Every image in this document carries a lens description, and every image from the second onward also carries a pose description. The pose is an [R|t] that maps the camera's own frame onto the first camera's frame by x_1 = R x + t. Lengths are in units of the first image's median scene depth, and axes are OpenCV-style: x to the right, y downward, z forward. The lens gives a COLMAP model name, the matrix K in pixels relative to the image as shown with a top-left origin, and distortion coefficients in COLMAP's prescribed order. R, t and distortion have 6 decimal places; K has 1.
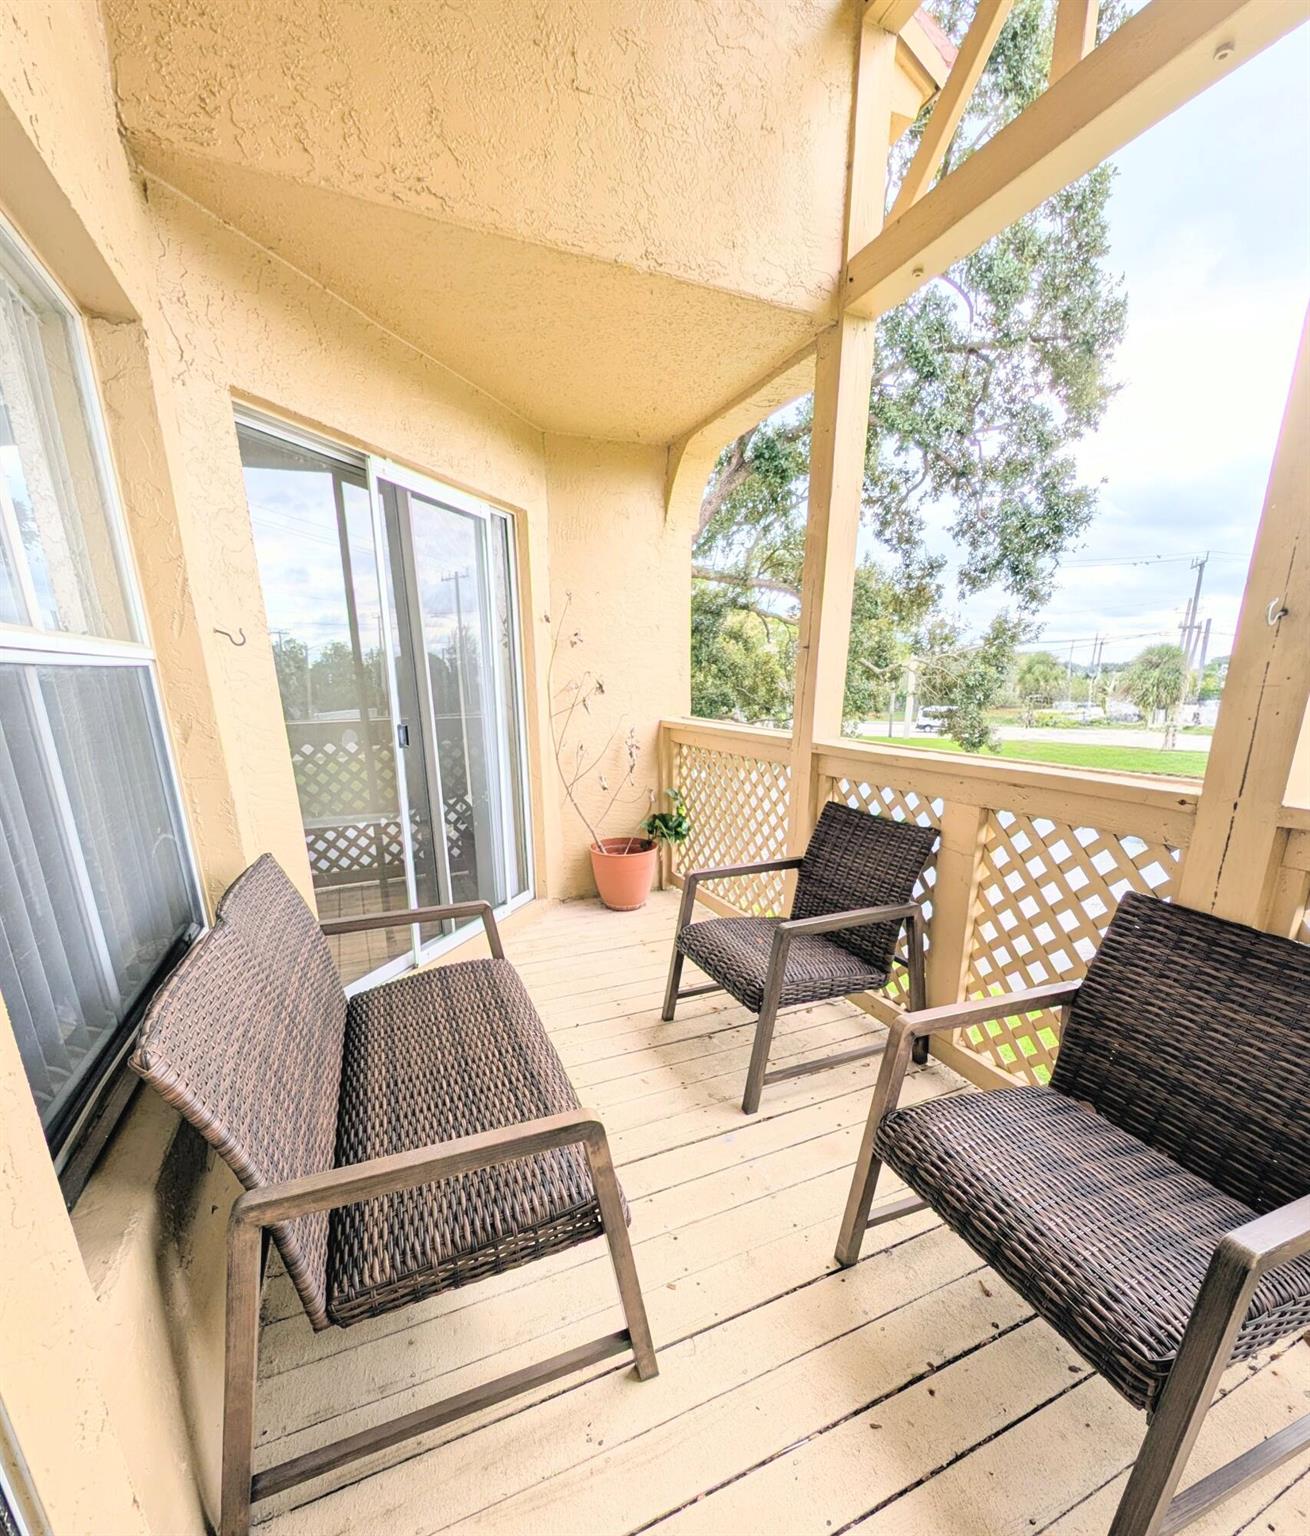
lens RADIAL K [[638.2, 0, 653.8], [0, 638.2, 872.2], [0, 0, 1]] dist [-0.008228, 0.000037]
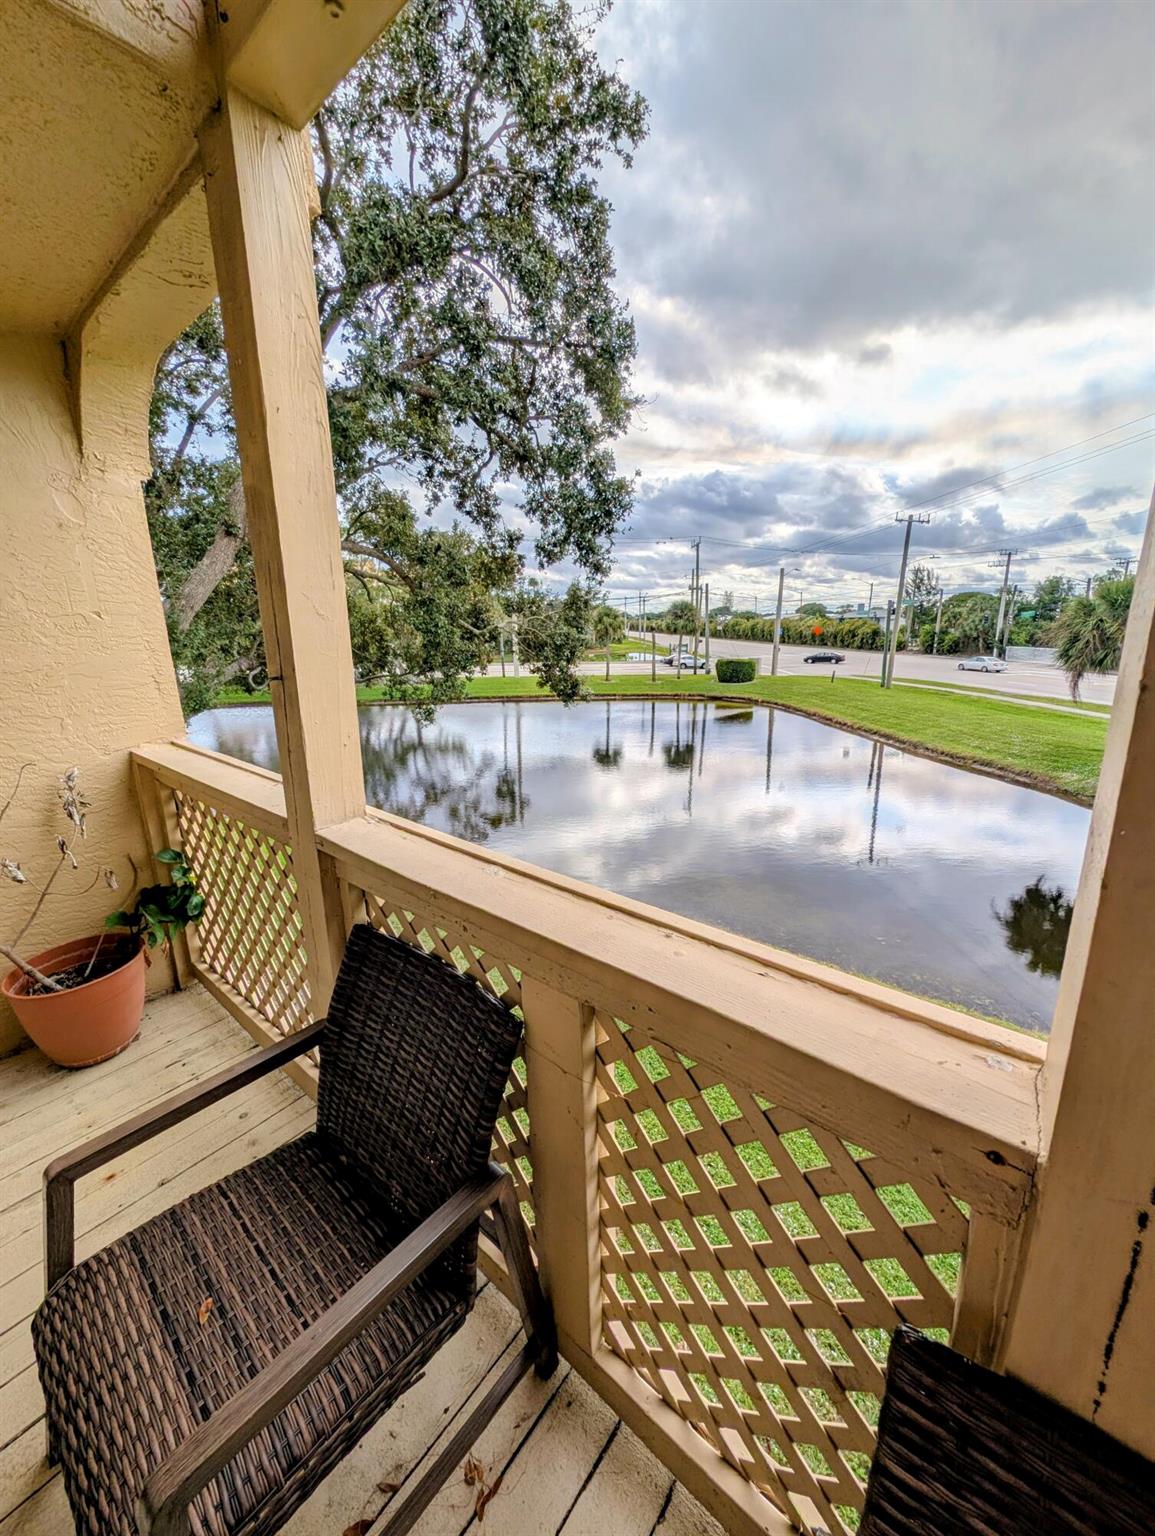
lens RADIAL K [[570.3, 0, 577.5], [0, 570.3, 768.0], [0, 0, 1]] dist [-0.001411, -0.000721]
pose [[0.889616, -0.116529, 0.441592, 0.077207], [0.139849, 0.989961, -0.020500, -0.070216], [-0.434770, 0.079993, 0.896982, 0.131995]]
